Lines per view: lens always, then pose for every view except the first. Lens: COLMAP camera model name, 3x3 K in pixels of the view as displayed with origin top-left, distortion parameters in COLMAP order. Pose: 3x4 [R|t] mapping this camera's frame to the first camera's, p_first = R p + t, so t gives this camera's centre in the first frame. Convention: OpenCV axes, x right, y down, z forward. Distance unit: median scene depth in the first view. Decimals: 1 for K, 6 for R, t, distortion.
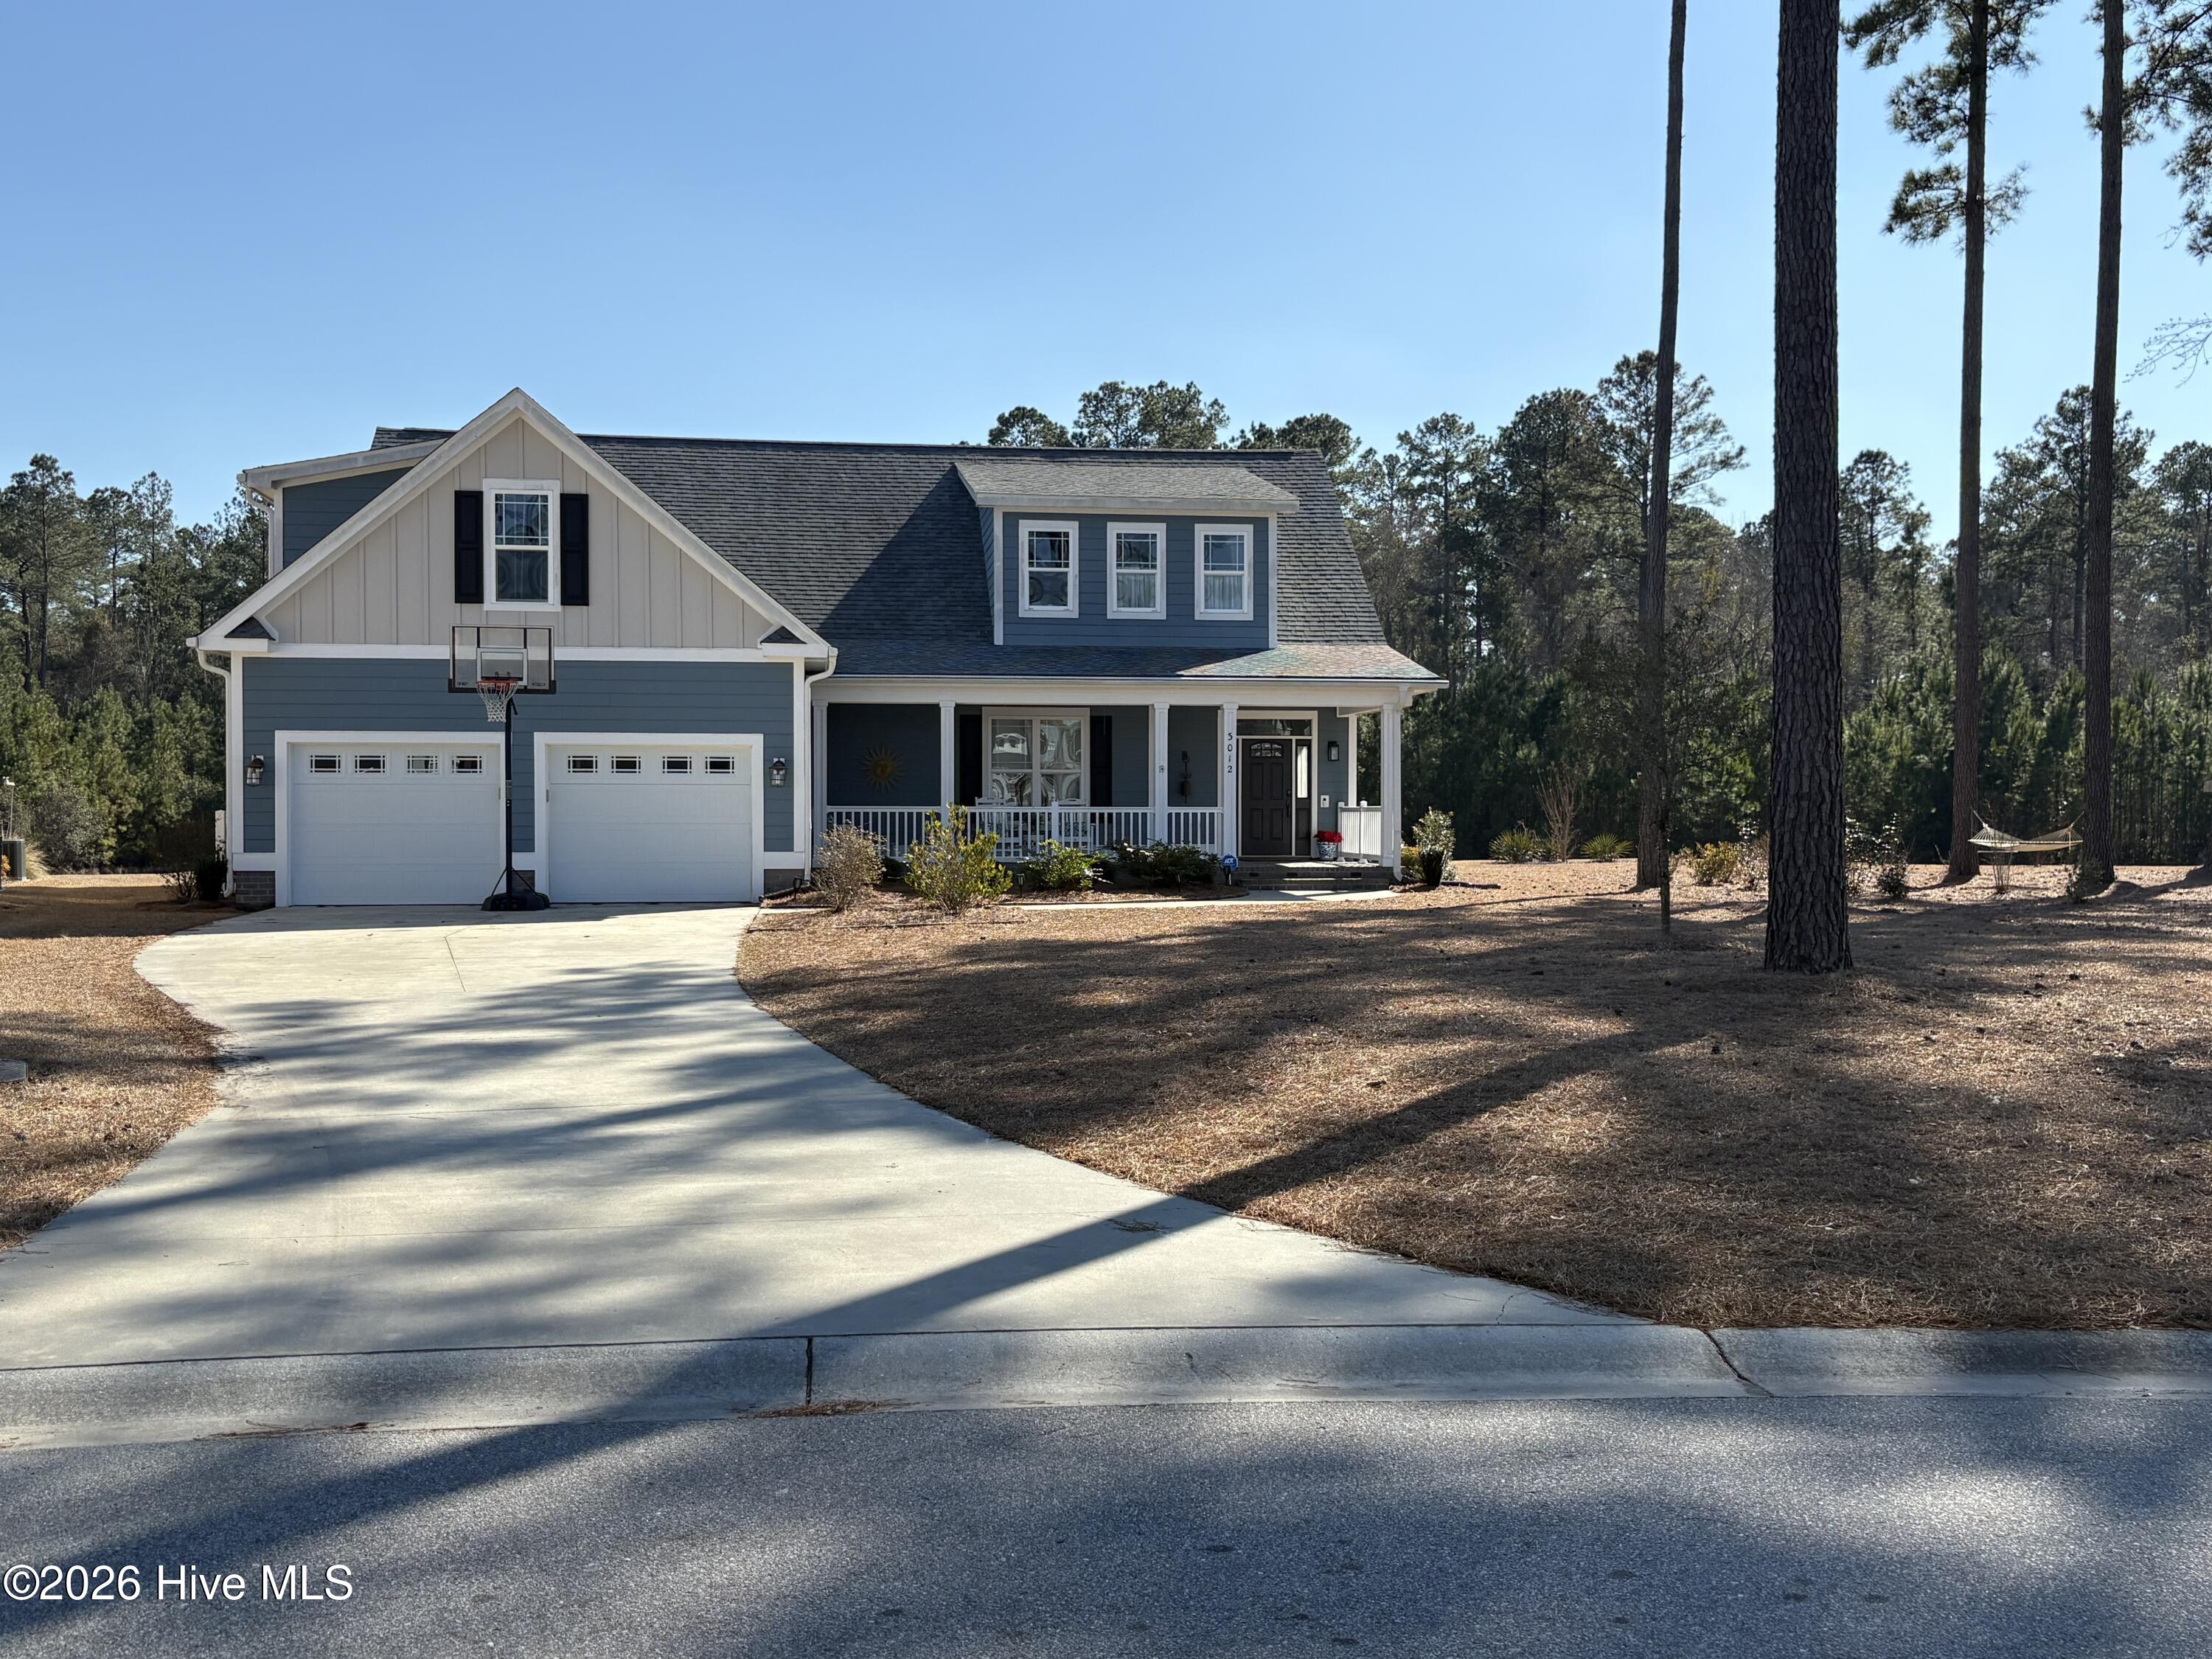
lens RADIAL K [[2166.4, 0, 1106.0], [0, 2166.4, 829.5], [0, 0, 1]] dist [0.184149, -0.539673]
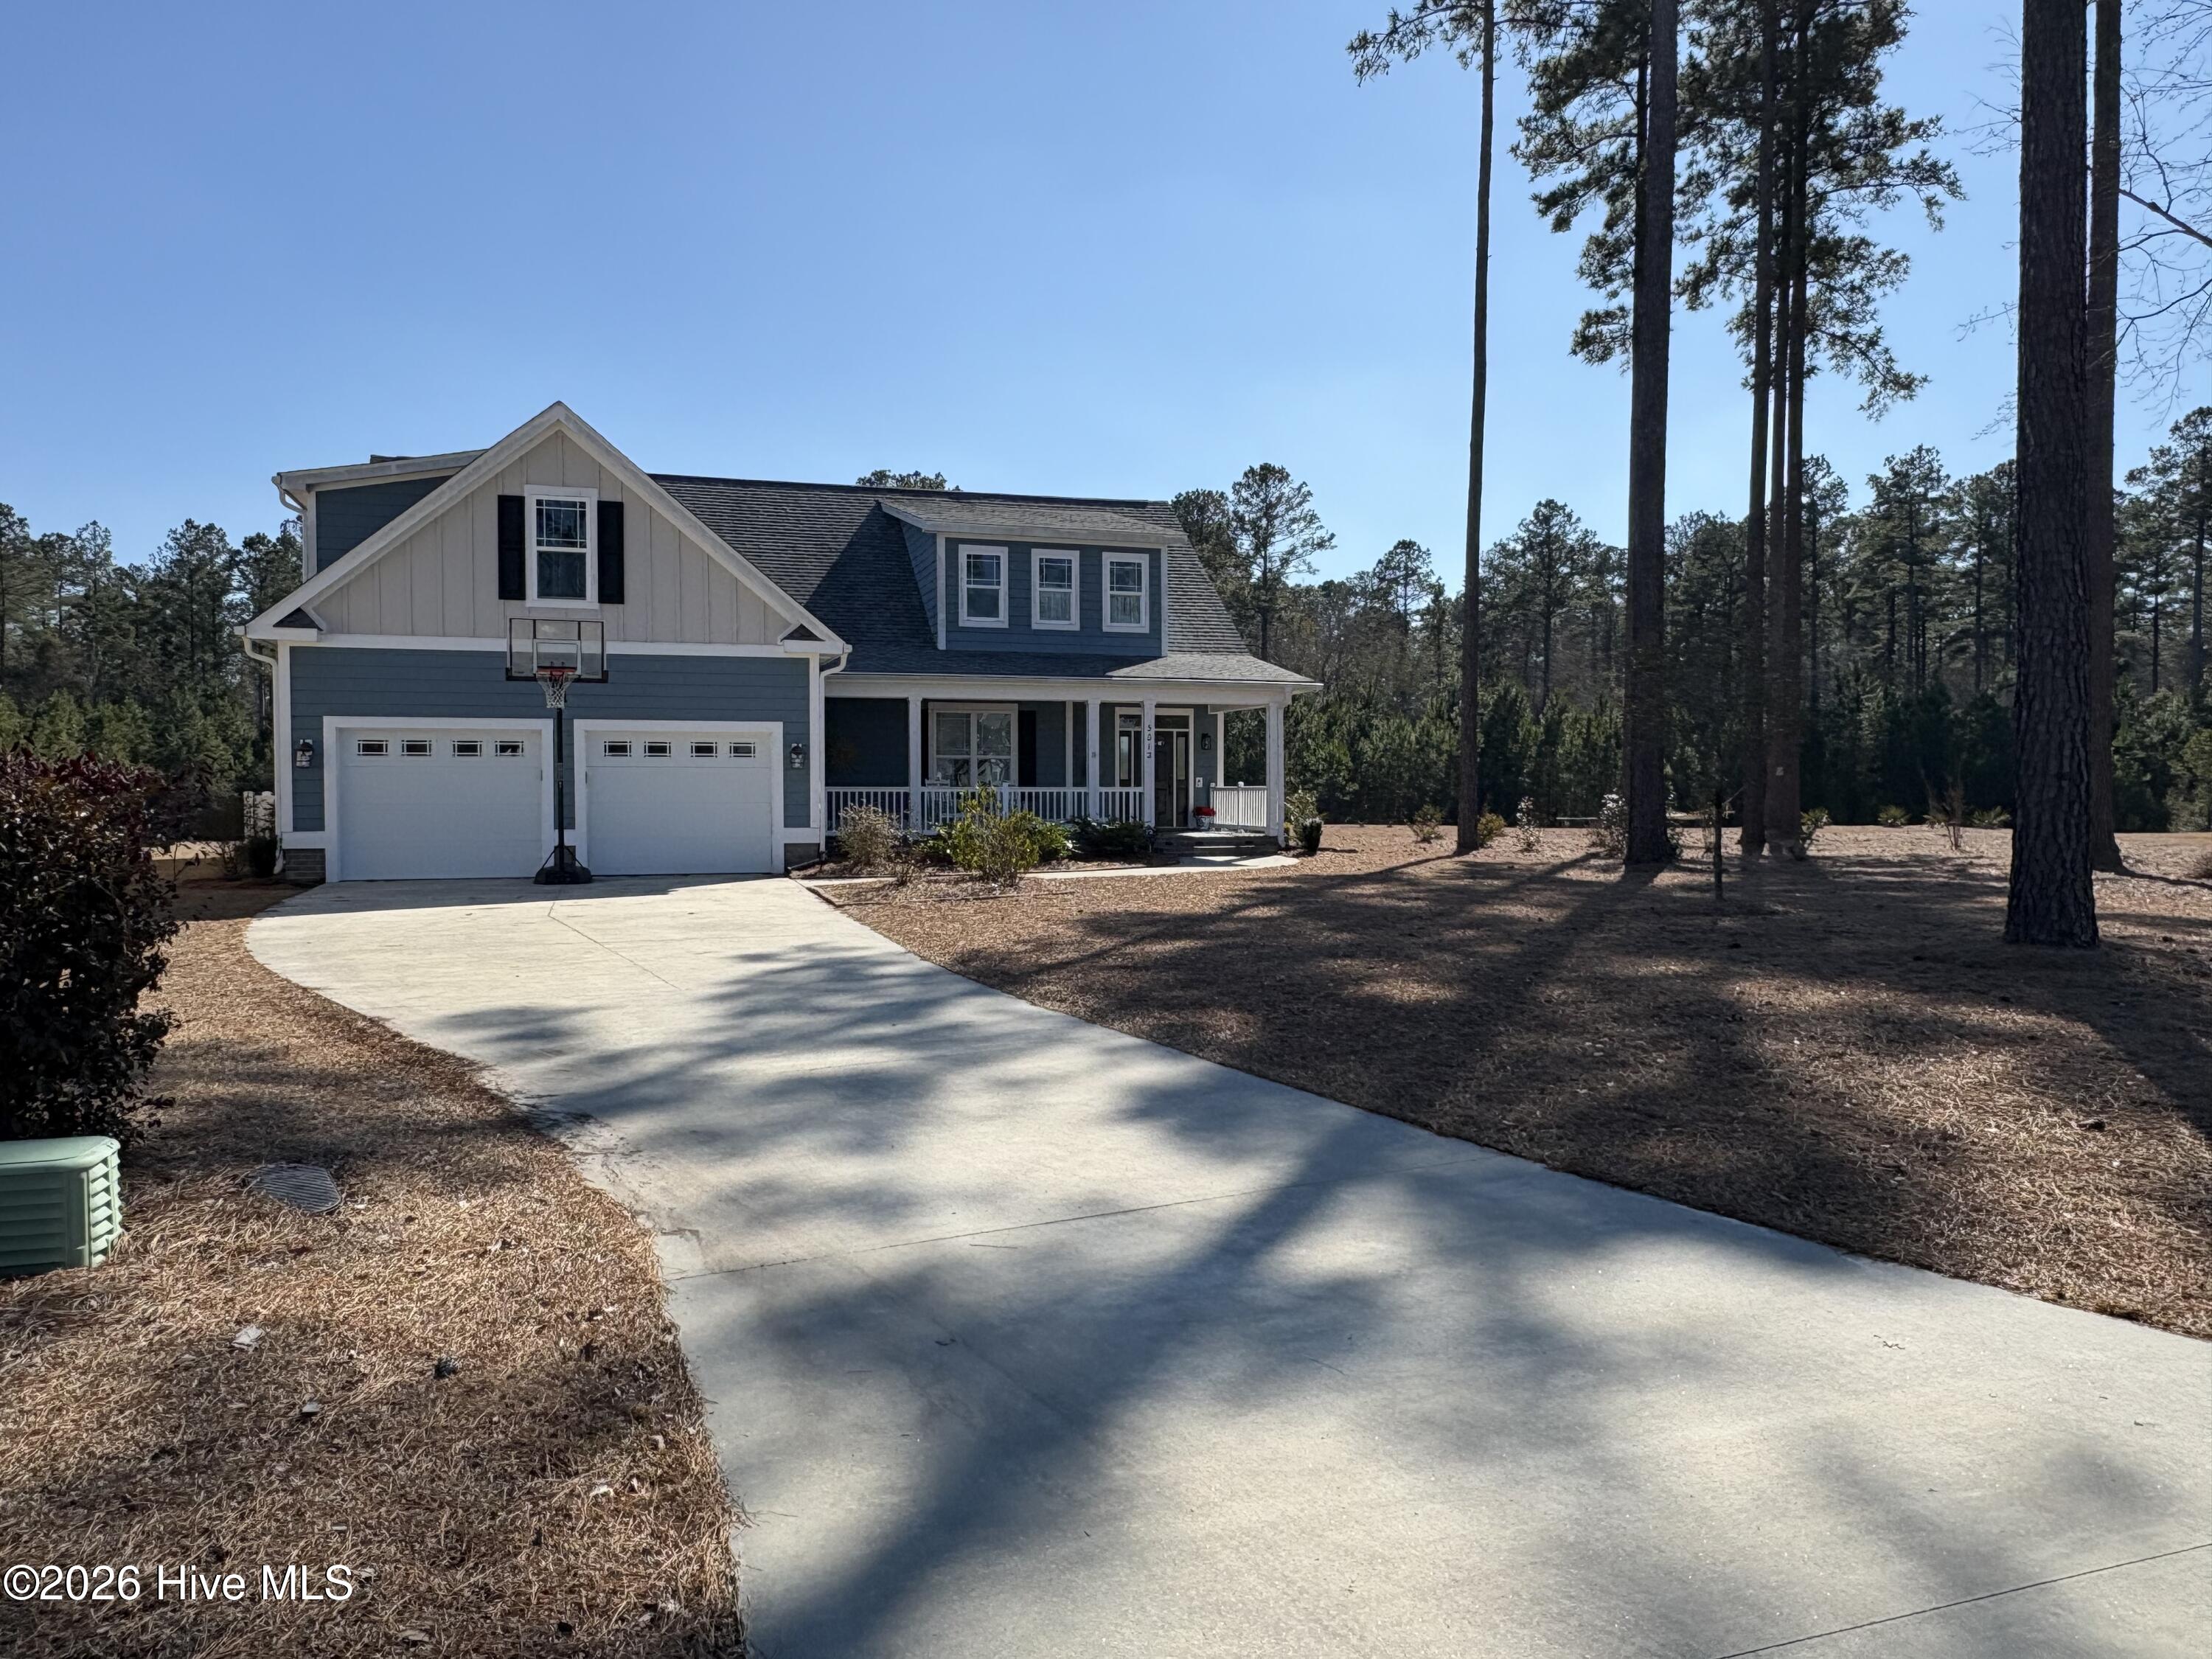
lens RADIAL K [[1532.0, 0, 1106.0], [0, 1532.0, 829.5], [0, 0, 1]] dist [0.002044, -0.002761]
pose [[0.983788, -0.006123, 0.179228, -0.119632], [0.003034, 0.999842, 0.017504, -0.001900], [-0.179307, -0.016676, 0.983652, 0.175079]]
